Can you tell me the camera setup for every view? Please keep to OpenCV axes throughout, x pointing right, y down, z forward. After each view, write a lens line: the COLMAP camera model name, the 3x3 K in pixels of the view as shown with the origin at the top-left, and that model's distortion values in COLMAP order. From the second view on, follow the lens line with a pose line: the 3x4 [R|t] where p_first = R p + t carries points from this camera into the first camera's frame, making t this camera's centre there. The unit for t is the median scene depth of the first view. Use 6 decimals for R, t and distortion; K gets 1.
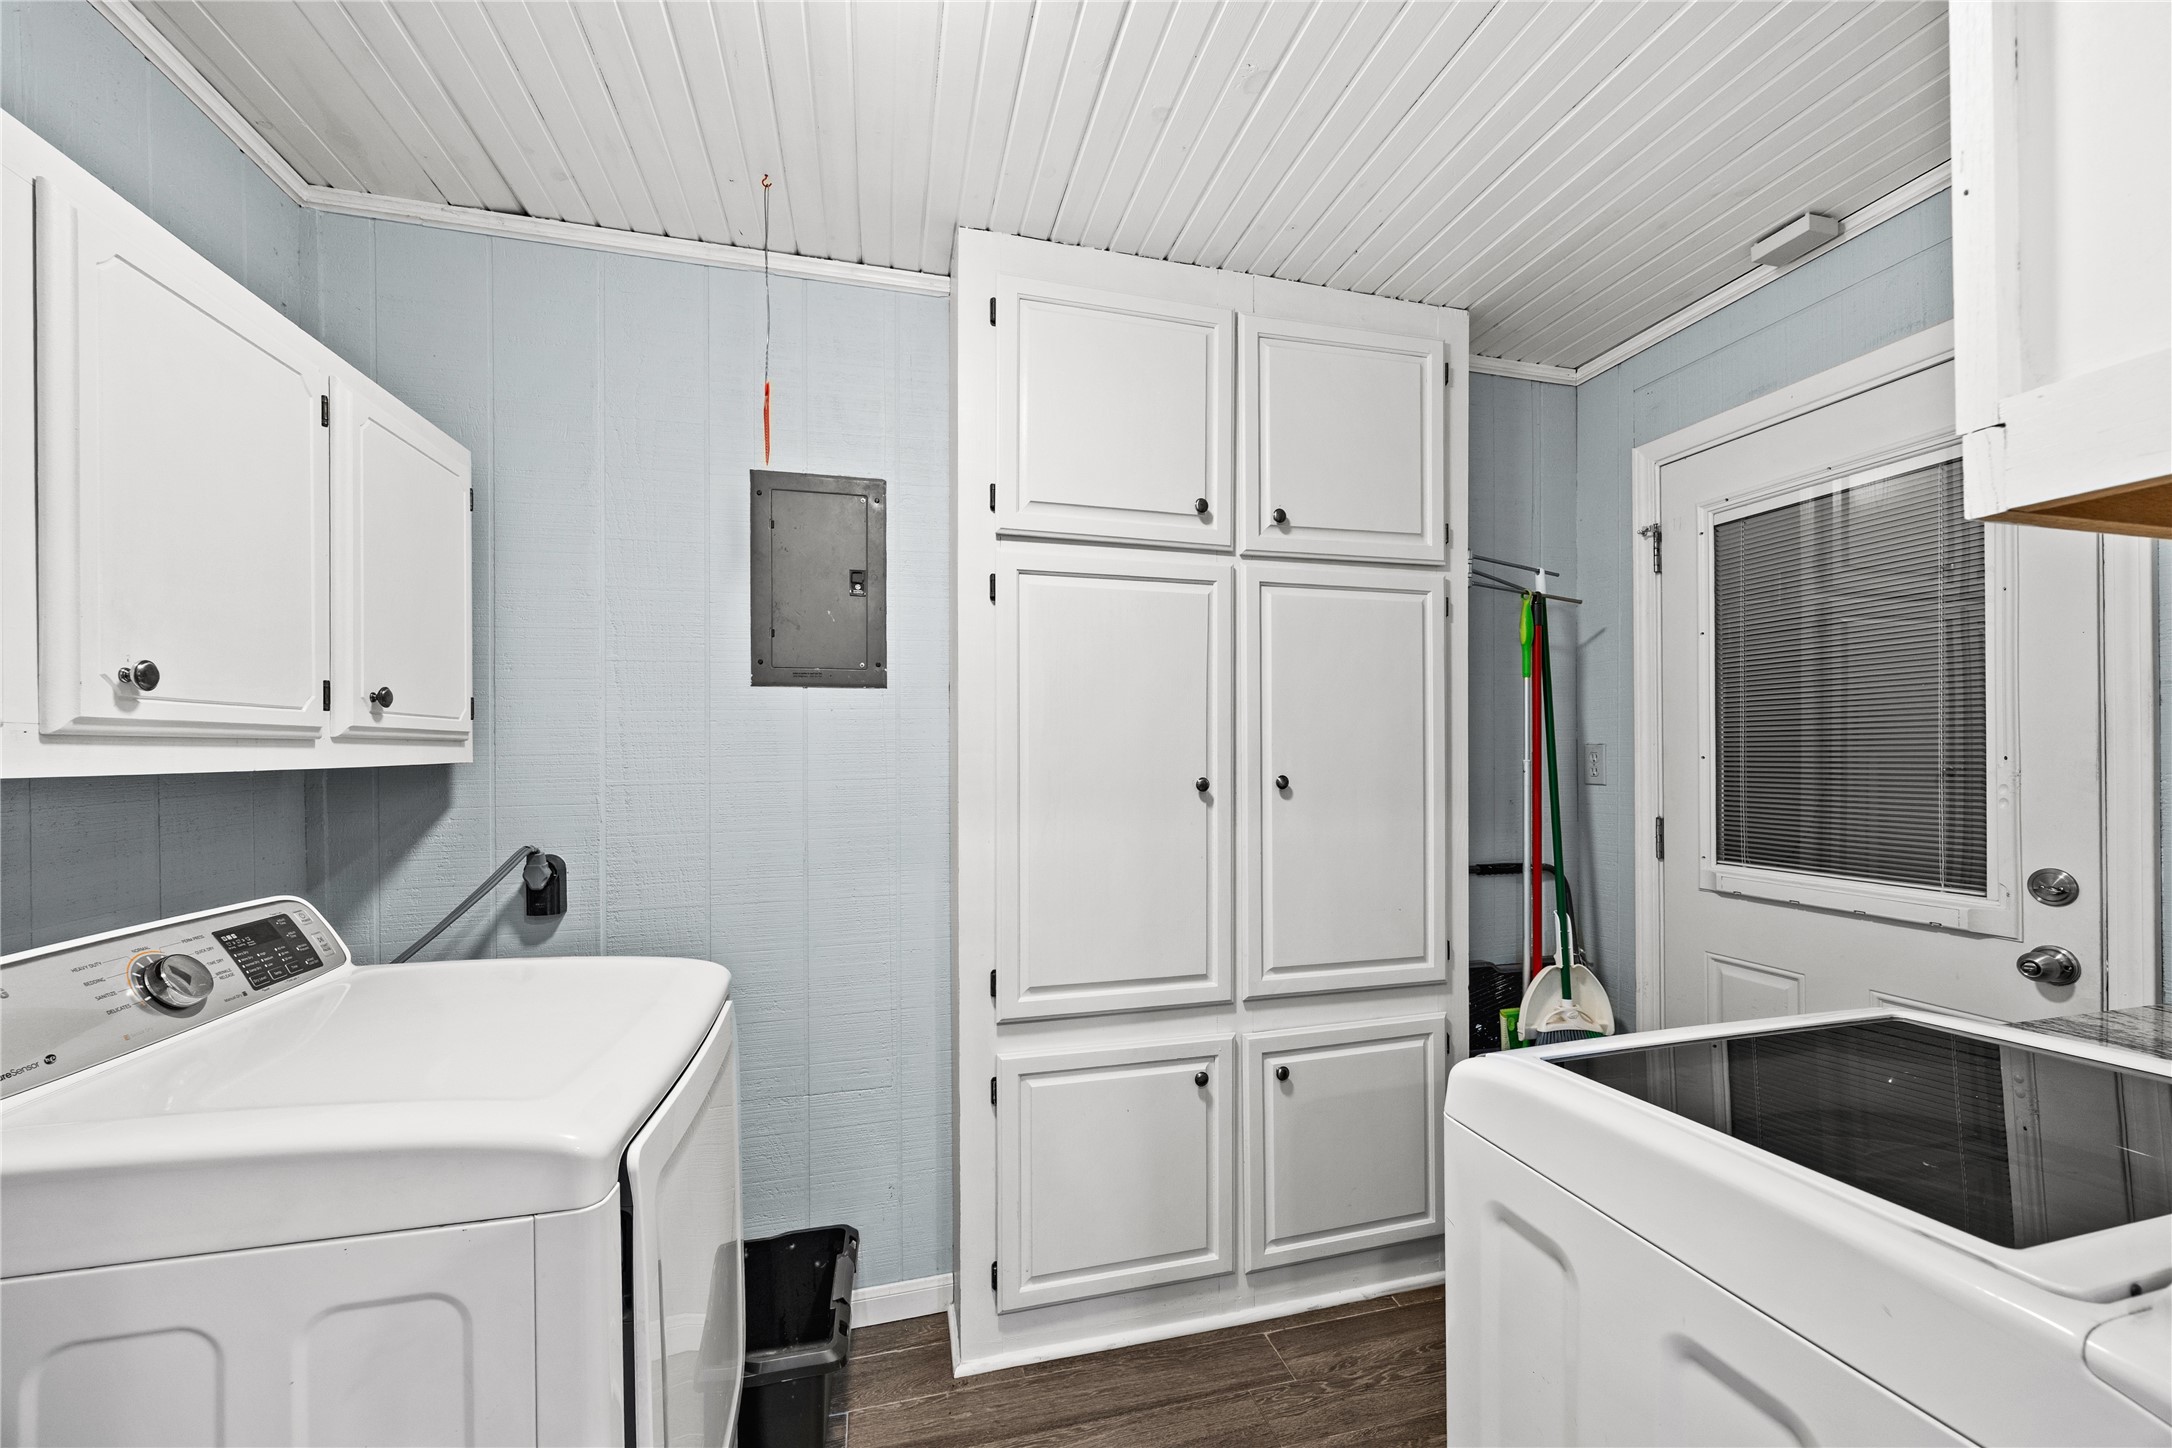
lens RADIAL K [[825.8, 0, 1095.0], [0, 825.8, 745.2], [0, 0, 1]] dist [-0.001528, -0.000077]
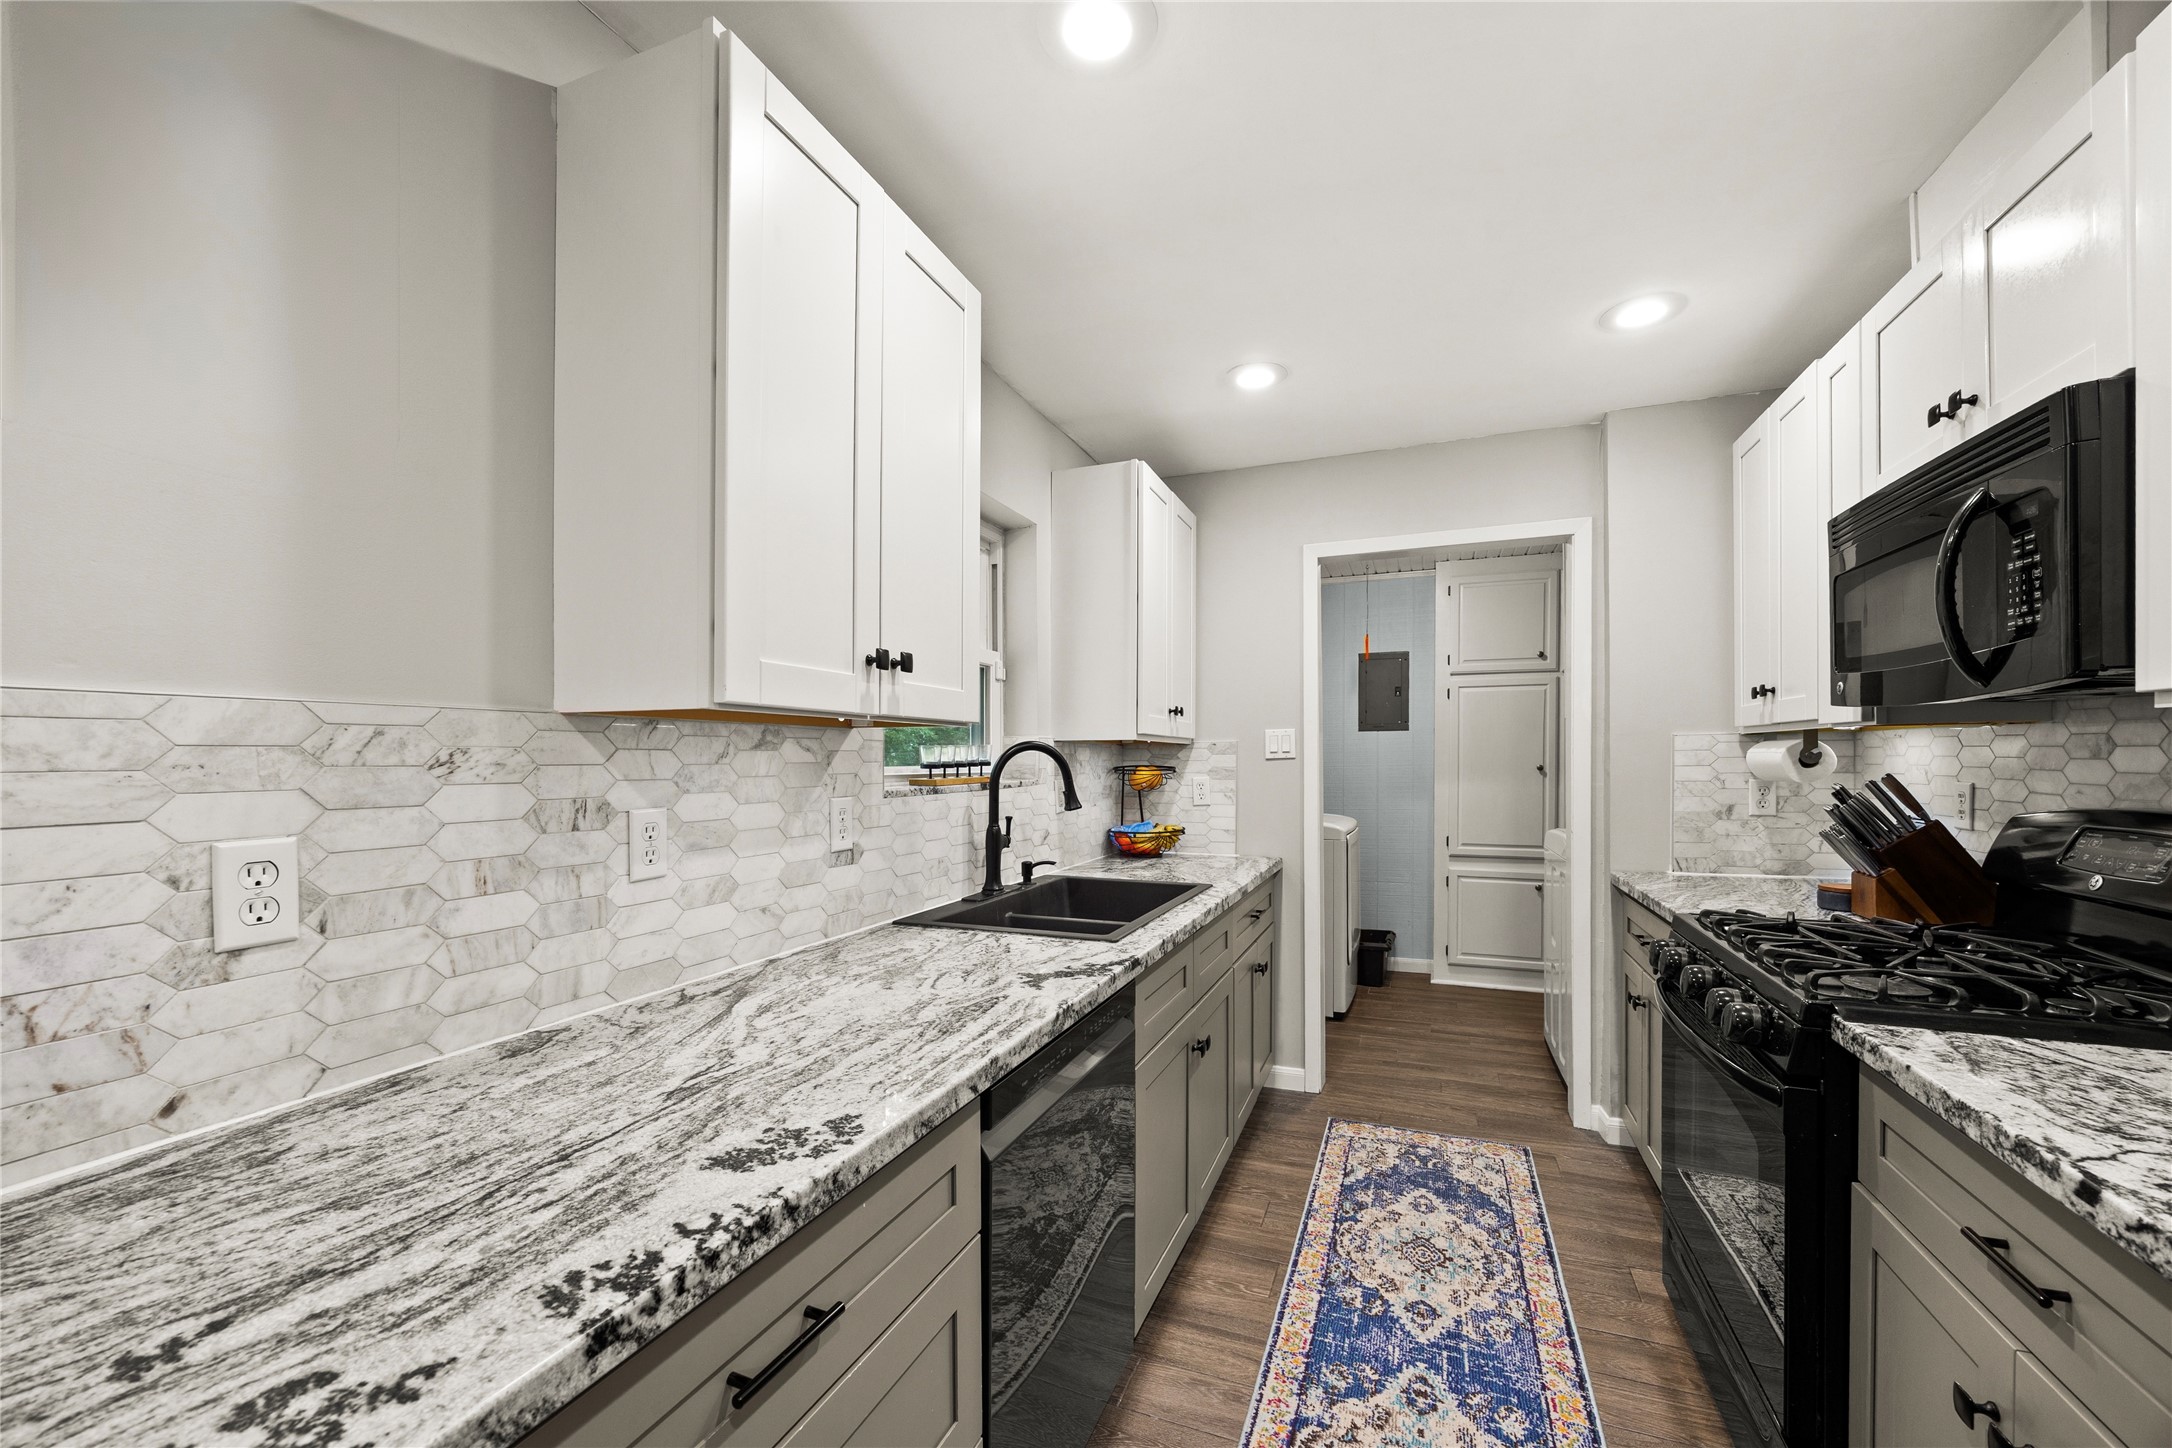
lens RADIAL K [[825.8, 0, 1101.6], [0, 825.8, 758.2], [0, 0, 1]] dist [-0.001528, -0.000077]
pose [[0.813405, 0.008028, -0.581642, 0.493793], [-0.004617, 0.999962, 0.007346, 0.006473], [0.581679, -0.003290, 0.813412, -1.744936]]
